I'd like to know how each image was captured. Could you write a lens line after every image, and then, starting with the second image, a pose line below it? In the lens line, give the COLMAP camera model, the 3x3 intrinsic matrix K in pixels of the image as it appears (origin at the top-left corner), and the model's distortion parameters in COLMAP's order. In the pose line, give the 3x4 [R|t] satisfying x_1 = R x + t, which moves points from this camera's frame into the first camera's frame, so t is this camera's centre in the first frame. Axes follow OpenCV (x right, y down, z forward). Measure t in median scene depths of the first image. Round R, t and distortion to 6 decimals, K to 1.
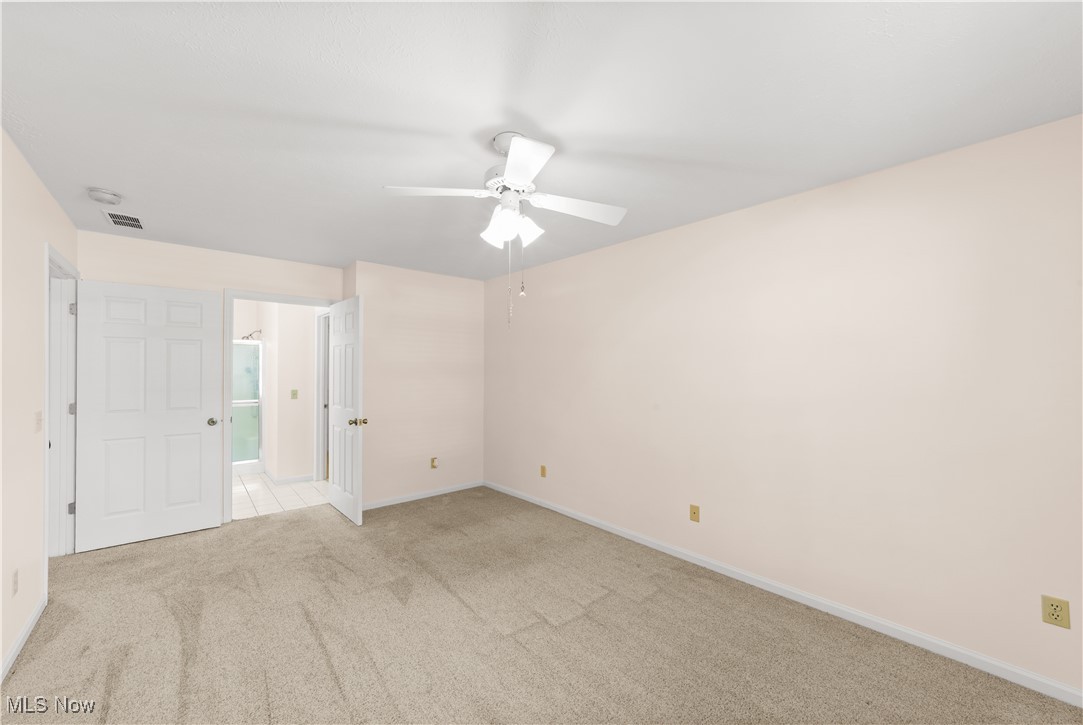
lens RADIAL K [[417.6, 0, 541.1], [0, 417.6, 369.0], [0, 0, 1]] dist [-0.017699, 0.008708]
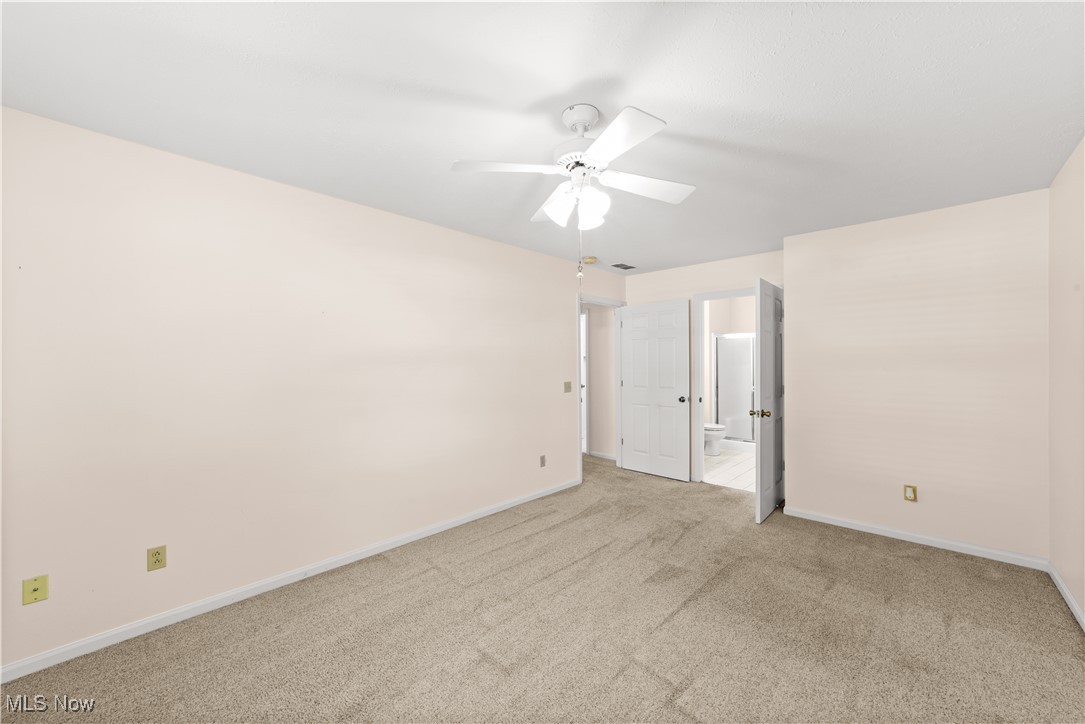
lens RADIAL K [[418.4, 0, 542.1], [0, 418.4, 368.5], [0, 0, 1]] dist [-0.017699, 0.008708]
pose [[0.089969, 0.012414, -0.995867, 0.631424], [0.012482, 0.999830, 0.013591, 0.009602], [0.995866, -0.013654, 0.089798, 0.602851]]
